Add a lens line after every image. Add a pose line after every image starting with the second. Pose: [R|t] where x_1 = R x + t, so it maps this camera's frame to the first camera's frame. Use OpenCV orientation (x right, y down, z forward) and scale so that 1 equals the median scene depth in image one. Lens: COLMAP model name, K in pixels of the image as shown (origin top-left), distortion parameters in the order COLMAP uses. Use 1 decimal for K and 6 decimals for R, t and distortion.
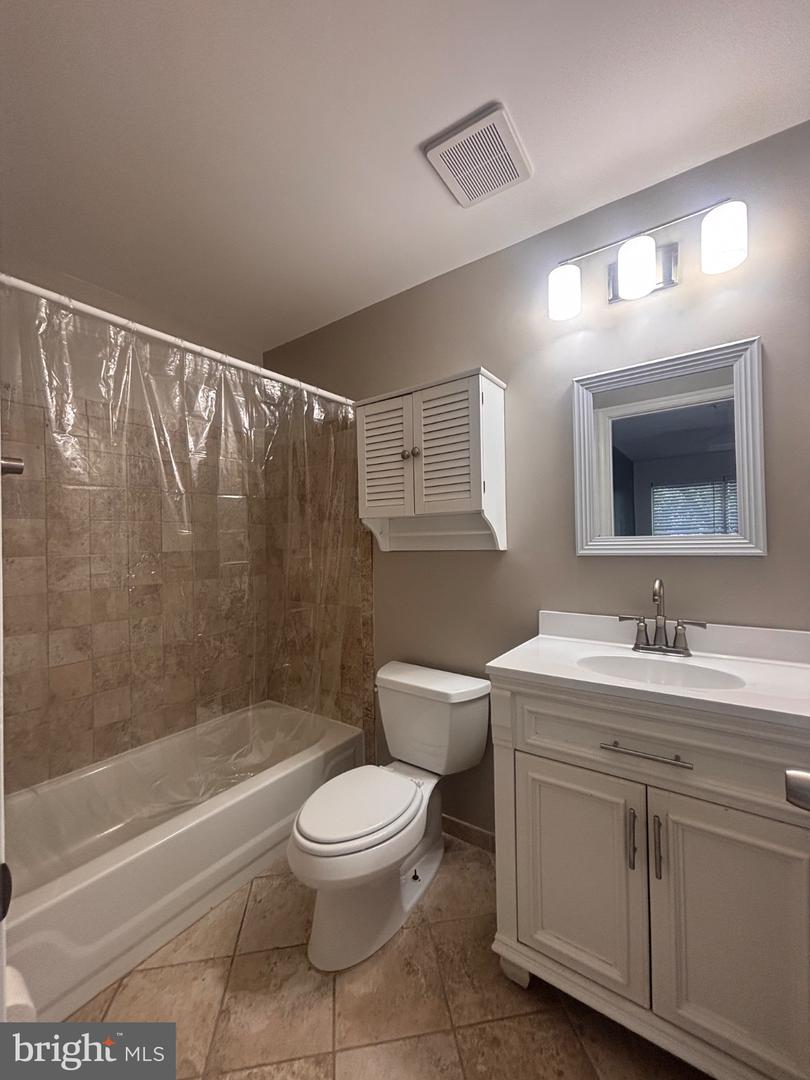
lens RADIAL K [[428.9, 0, 409.4], [0, 428.9, 540.1], [0, 0, 1]] dist [-0.002150, -0.000251]
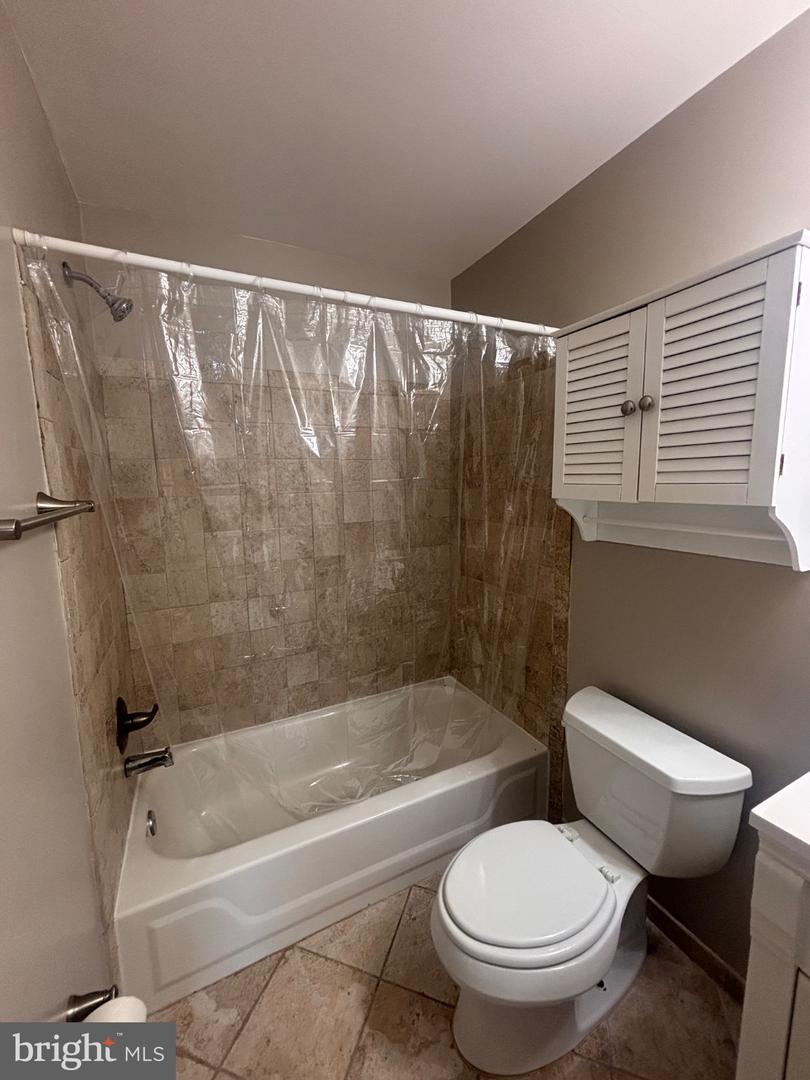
lens RADIAL K [[435.2, 0, 406.3], [0, 435.2, 538.9], [0, 0, 1]] dist [-0.002072, -0.000220]
pose [[0.882750, 0.069953, -0.464606, 0.013805], [-0.001177, 0.989181, 0.146698, -0.101557], [0.469841, -0.128951, 0.873282, 0.250297]]
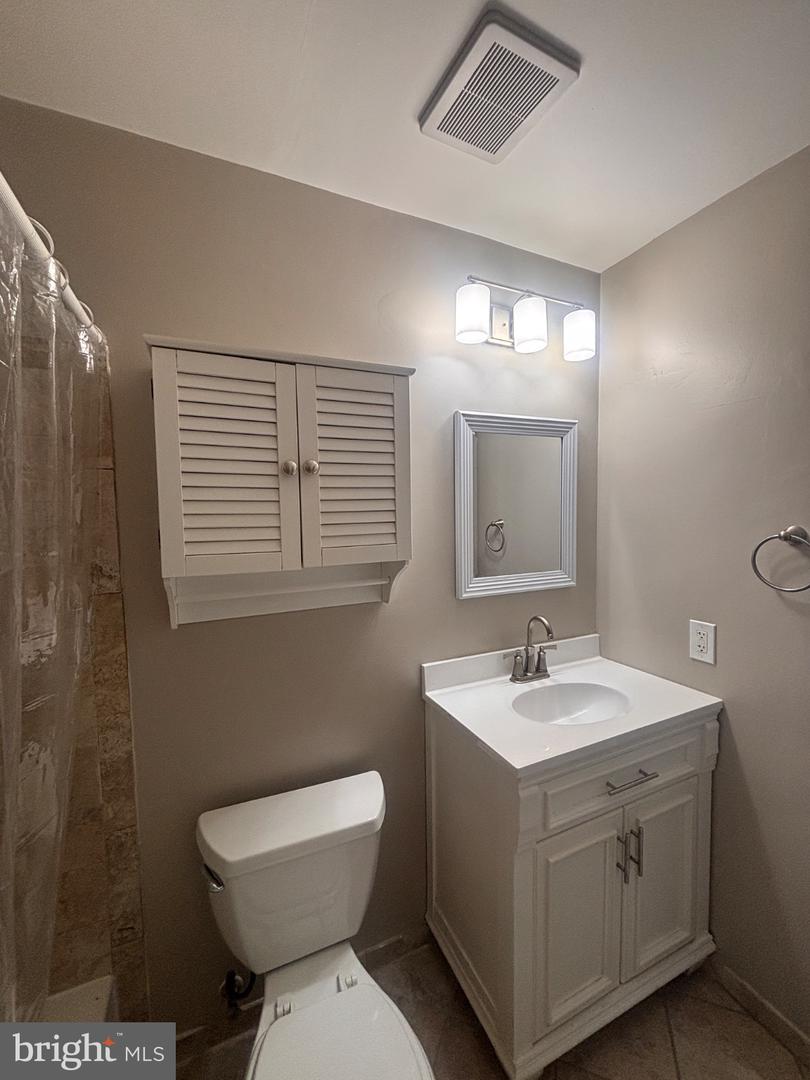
lens RADIAL K [[431.9, 0, 405.3], [0, 431.9, 540.8], [0, 0, 1]] dist [0.000591, -0.000063]
pose [[0.503354, -0.047478, 0.862775, -0.450428], [0.002052, 0.998552, 0.053753, -0.133508], [-0.864078, -0.025286, 0.502722, 0.574215]]
